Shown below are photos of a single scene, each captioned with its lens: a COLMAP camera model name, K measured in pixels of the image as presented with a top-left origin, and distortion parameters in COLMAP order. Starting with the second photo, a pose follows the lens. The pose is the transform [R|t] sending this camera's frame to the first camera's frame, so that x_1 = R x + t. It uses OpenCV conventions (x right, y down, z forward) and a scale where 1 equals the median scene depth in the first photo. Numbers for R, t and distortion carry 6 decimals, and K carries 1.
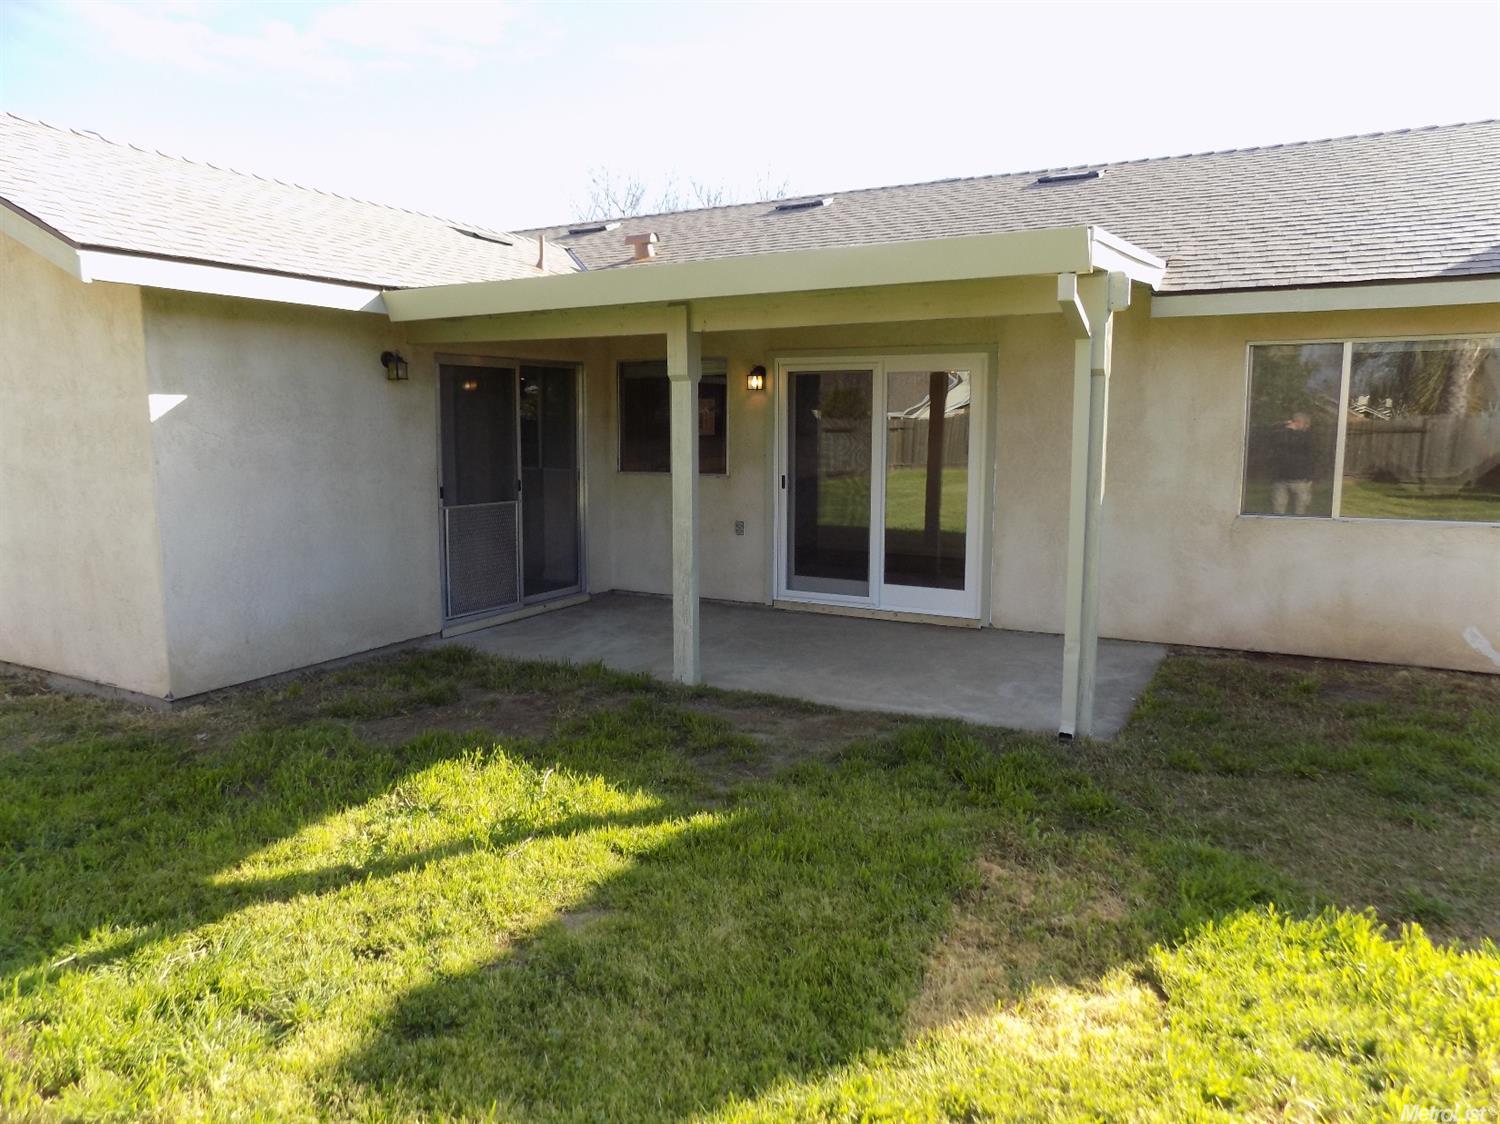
lens RADIAL K [[1011.3, 0, 752.7], [0, 1011.3, 558.0], [0, 0, 1]] dist [-0.064336, 0.056480]
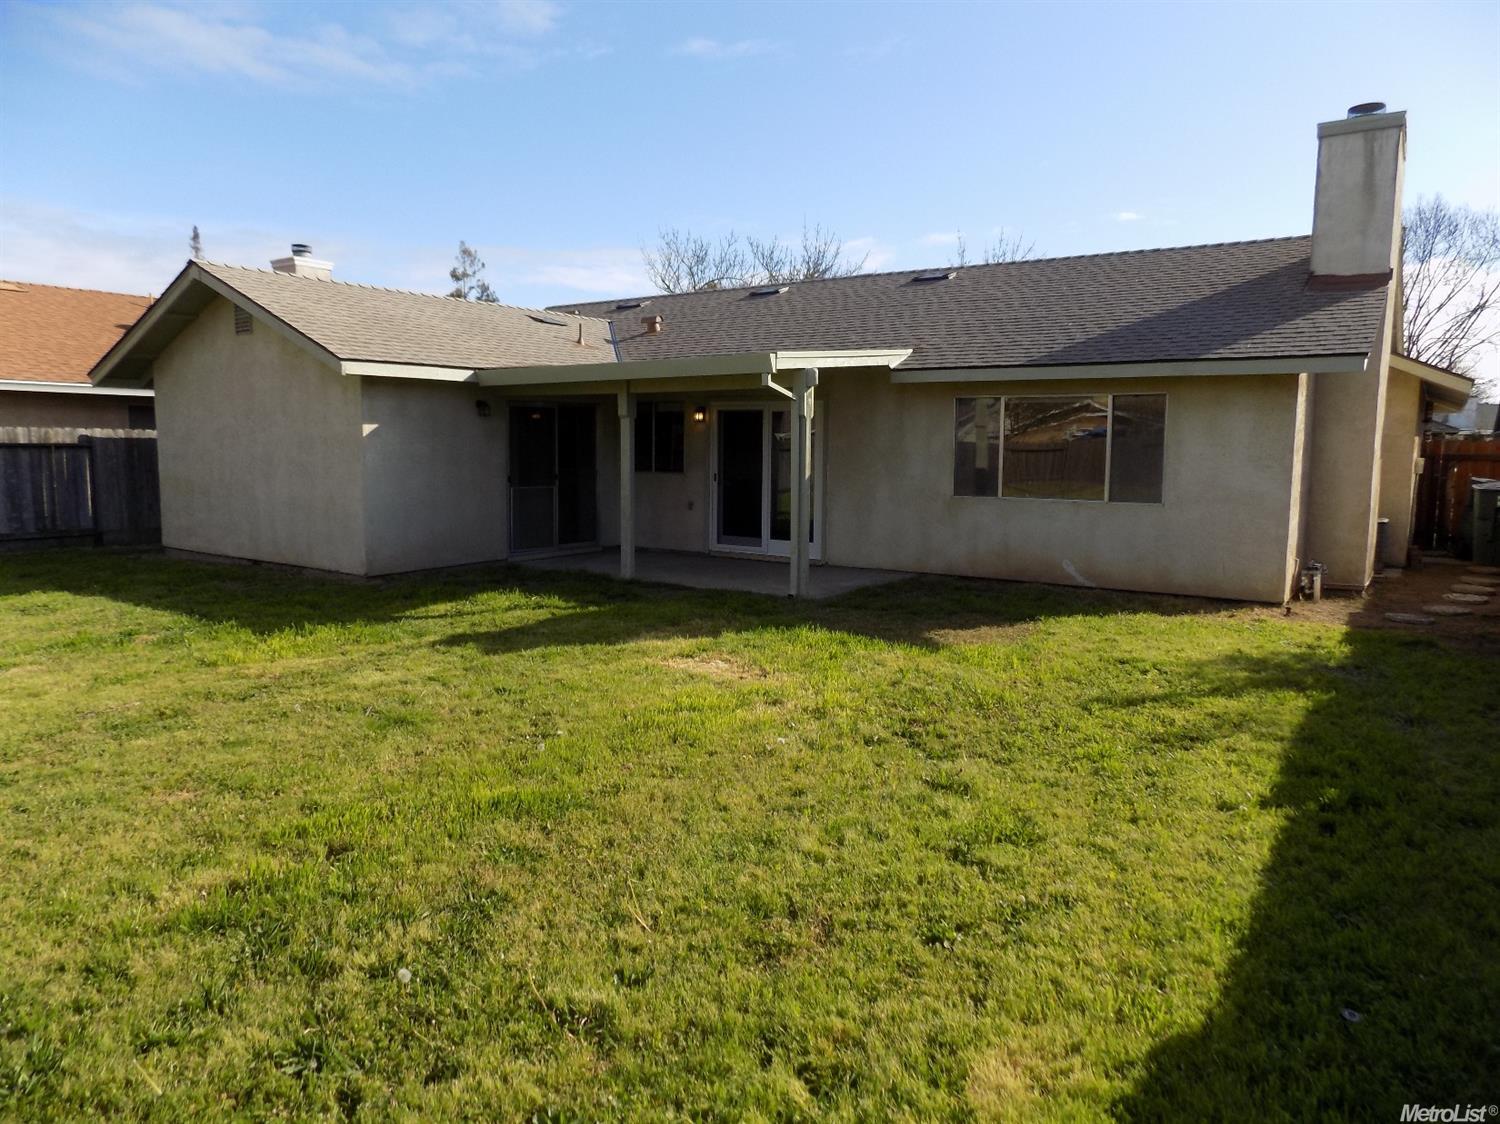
lens RADIAL K [[1011.3, 0, 748.5], [0, 1011.3, 563.8], [0, 0, 1]] dist [-0.064336, 0.056480]
pose [[0.993196, 0.021795, -0.114396, 0.363269], [-0.023473, 0.999635, -0.013339, 0.112618], [0.114064, 0.015933, 0.993346, -0.815656]]
